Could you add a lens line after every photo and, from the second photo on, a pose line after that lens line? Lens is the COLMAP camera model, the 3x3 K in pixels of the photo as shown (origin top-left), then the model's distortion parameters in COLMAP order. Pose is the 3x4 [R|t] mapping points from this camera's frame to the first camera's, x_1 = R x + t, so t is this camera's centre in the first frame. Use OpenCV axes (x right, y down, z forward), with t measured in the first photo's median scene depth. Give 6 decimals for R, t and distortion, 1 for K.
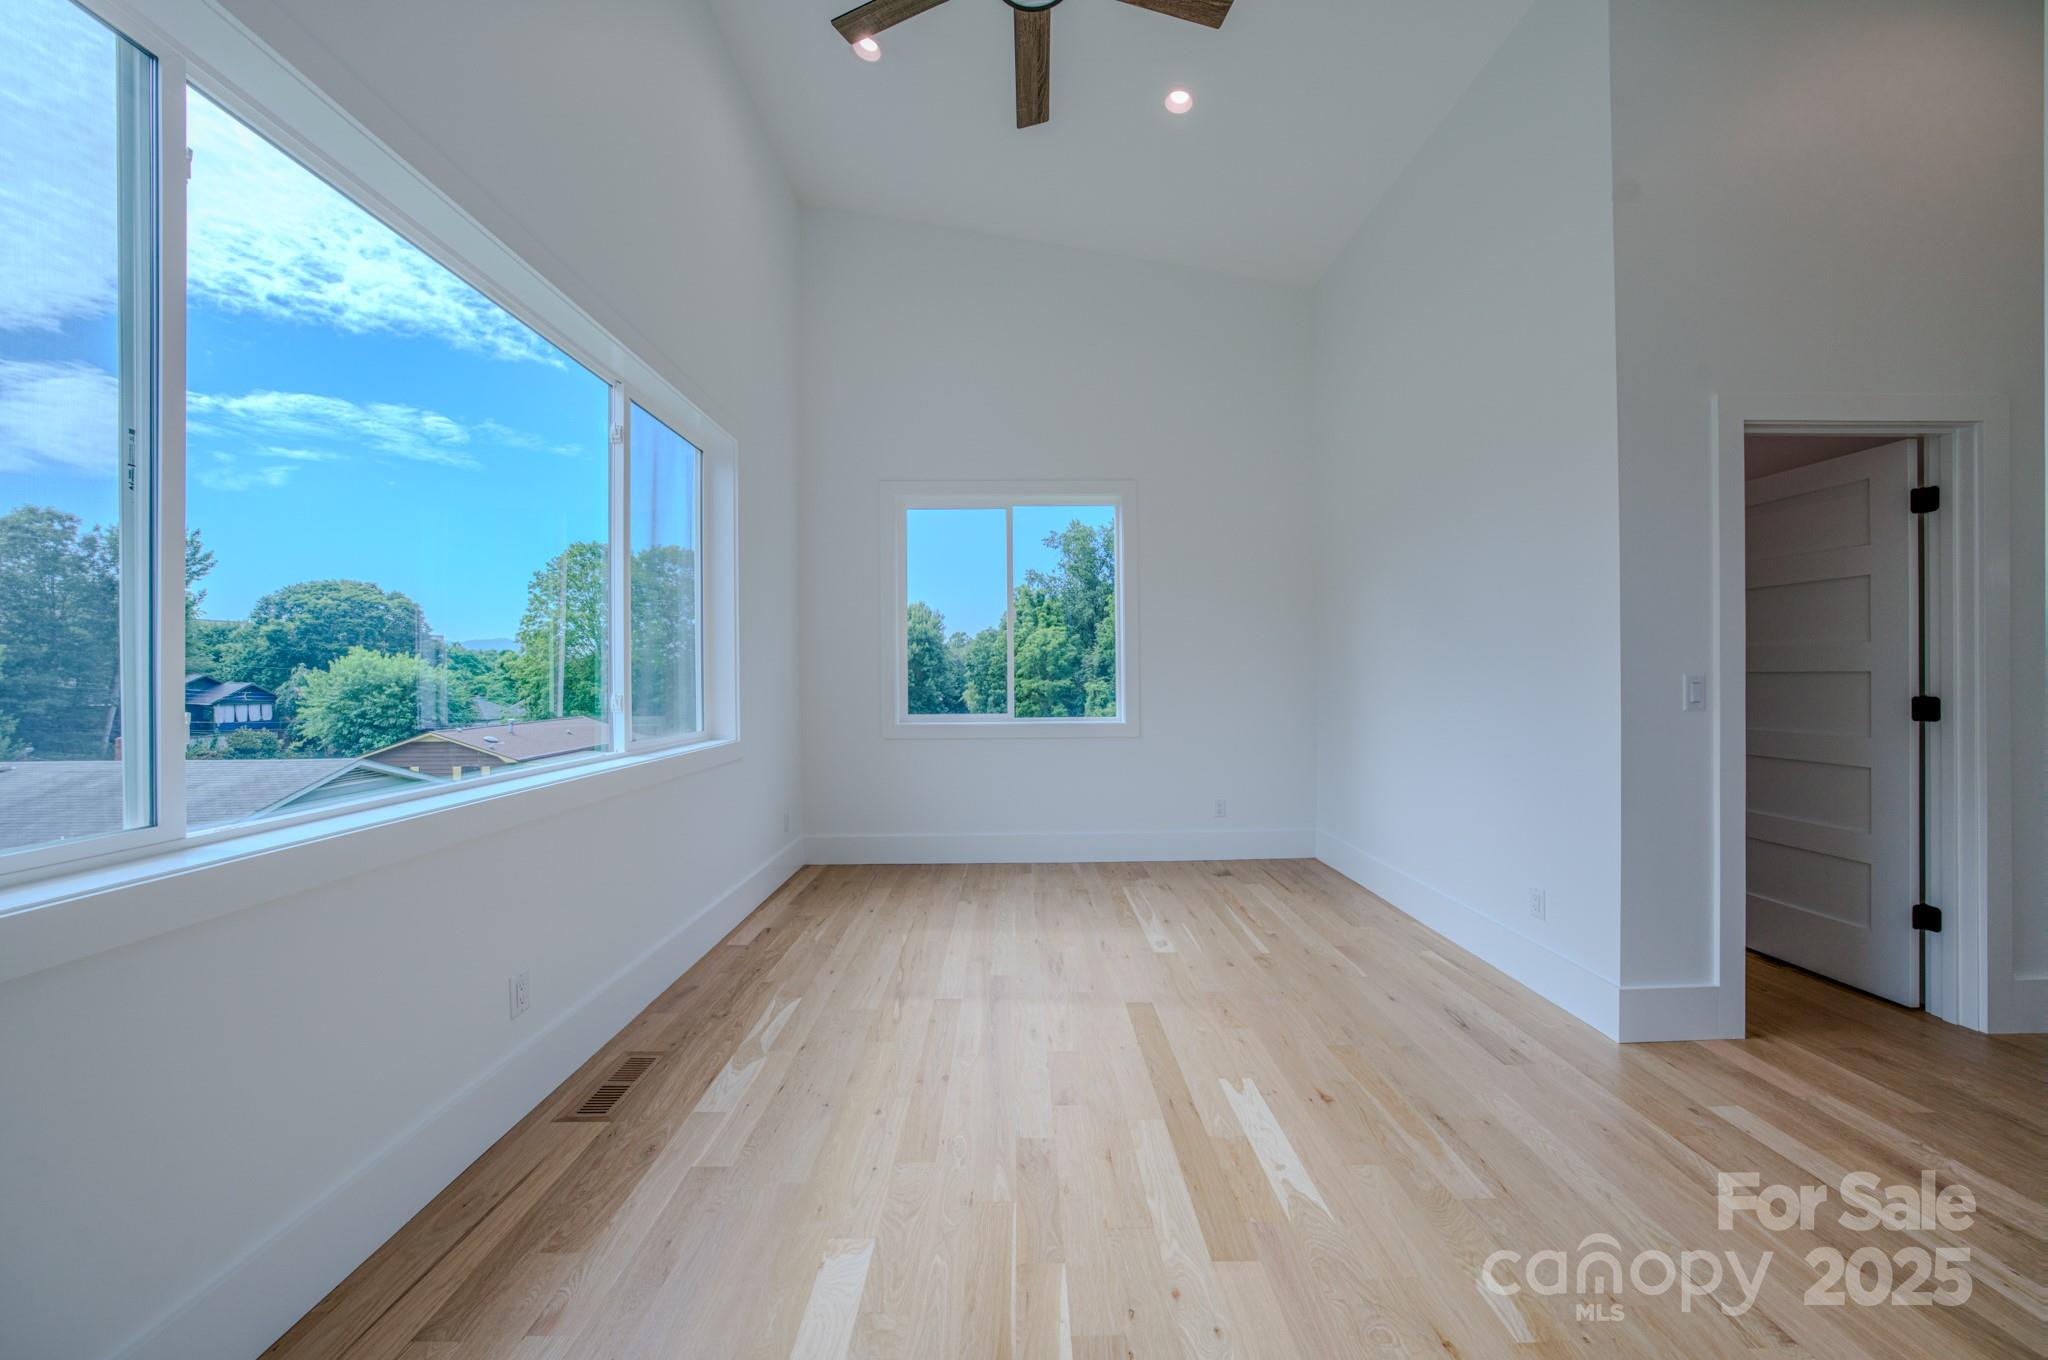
lens RADIAL K [[708.9, 0, 1022.1], [0, 708.9, 674.0], [0, 0, 1]] dist [-0.024333, 0.004424]
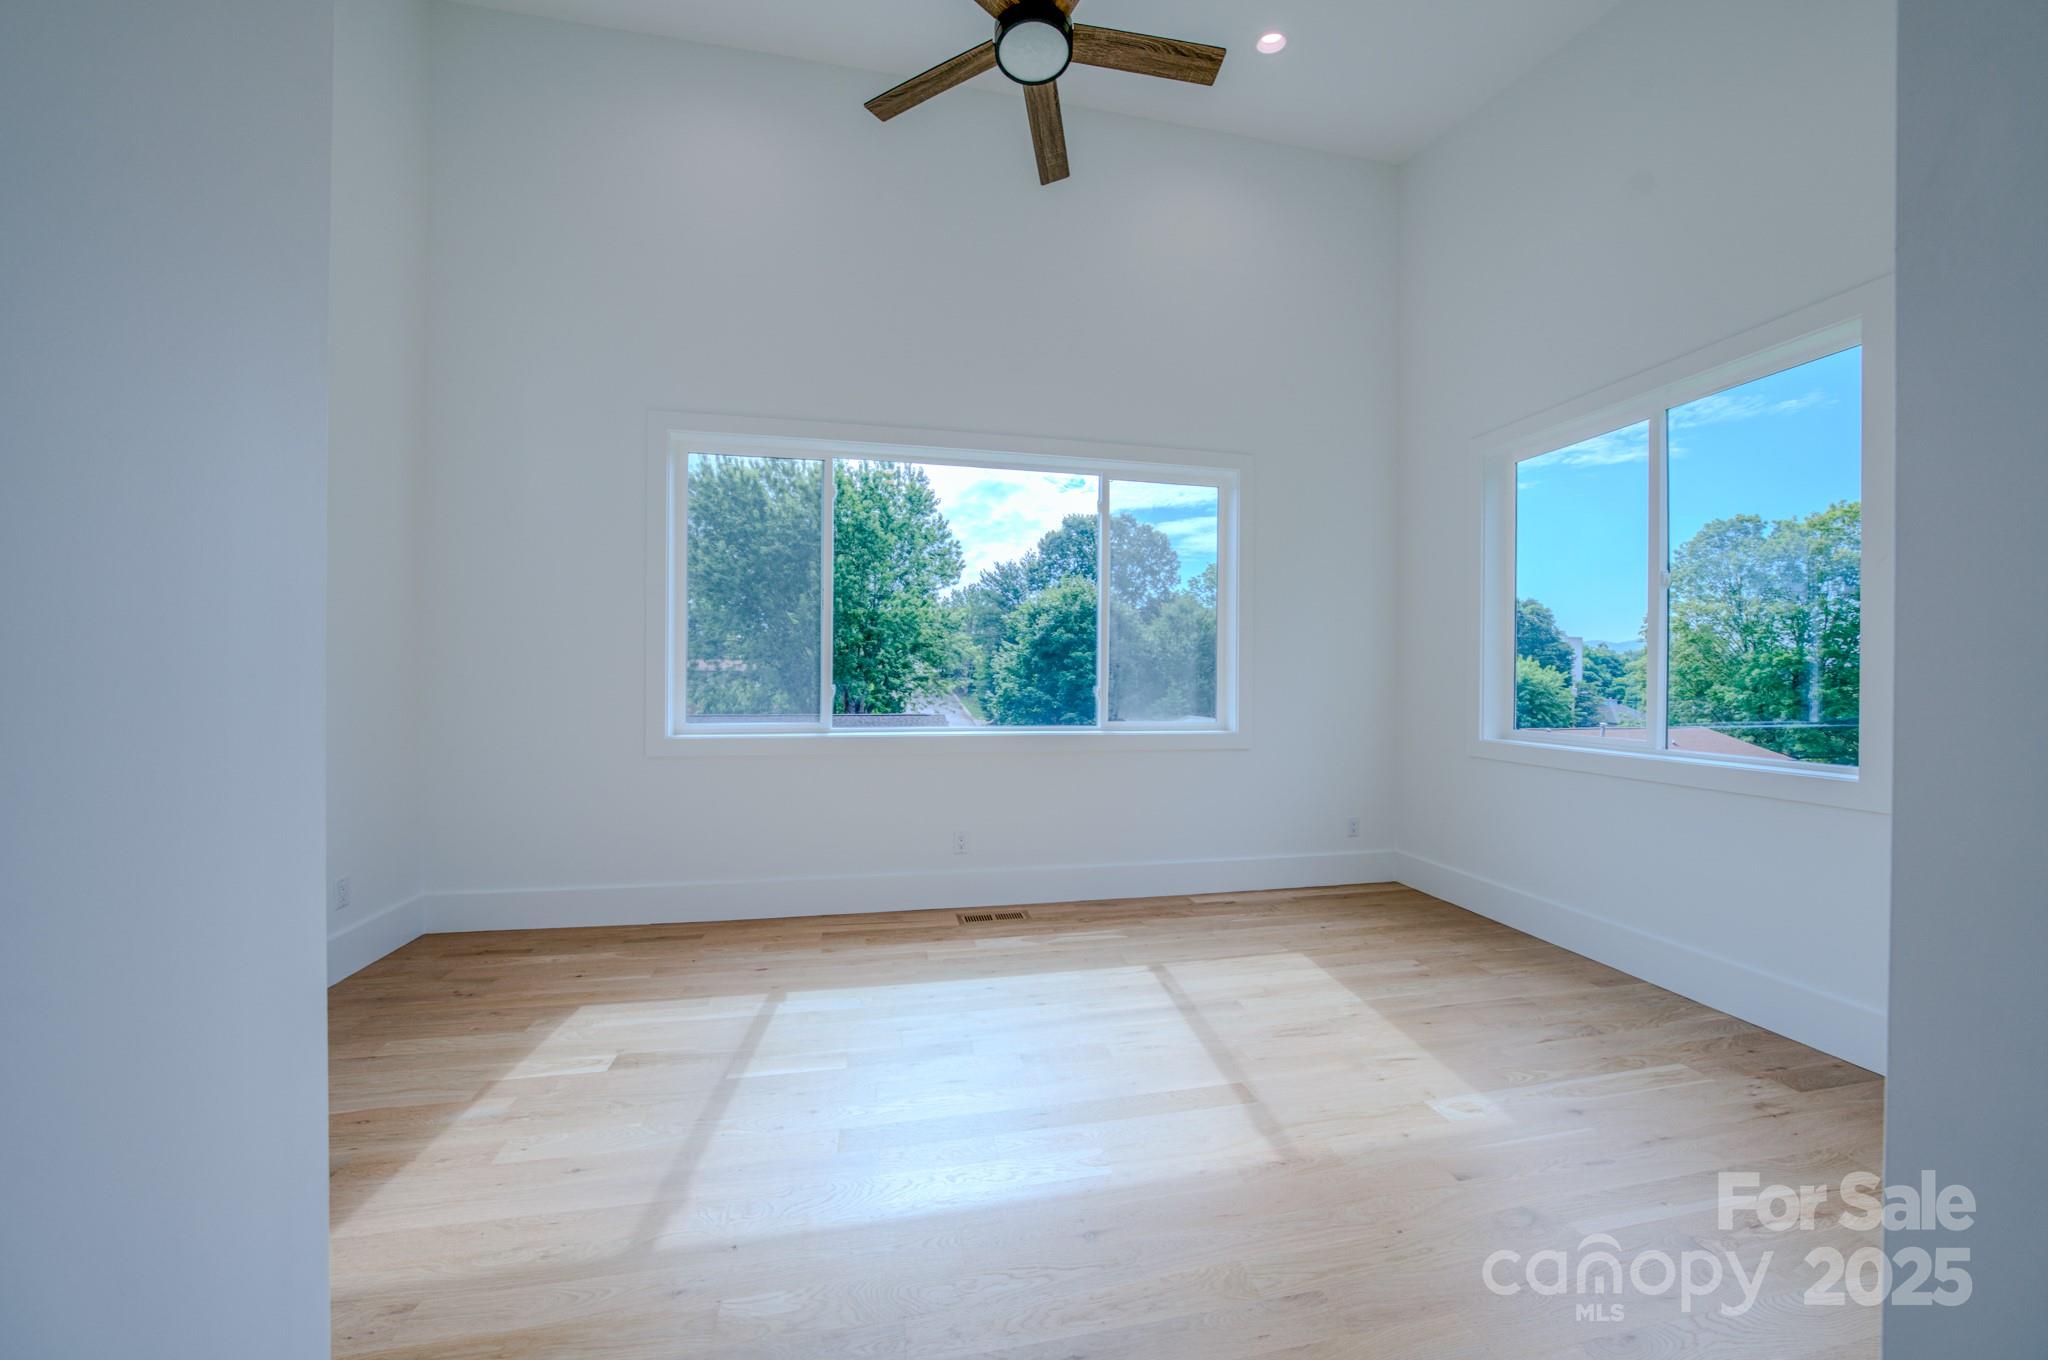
lens RADIAL K [[708.9, 0, 1017.3], [0, 708.9, 678.5], [0, 0, 1]] dist [-0.024333, 0.004424]
pose [[0.193412, 0.013697, -0.981022, 0.682597], [-0.009483, 0.999882, 0.012091, -0.003931], [0.981072, 0.006964, 0.193519, 0.455058]]
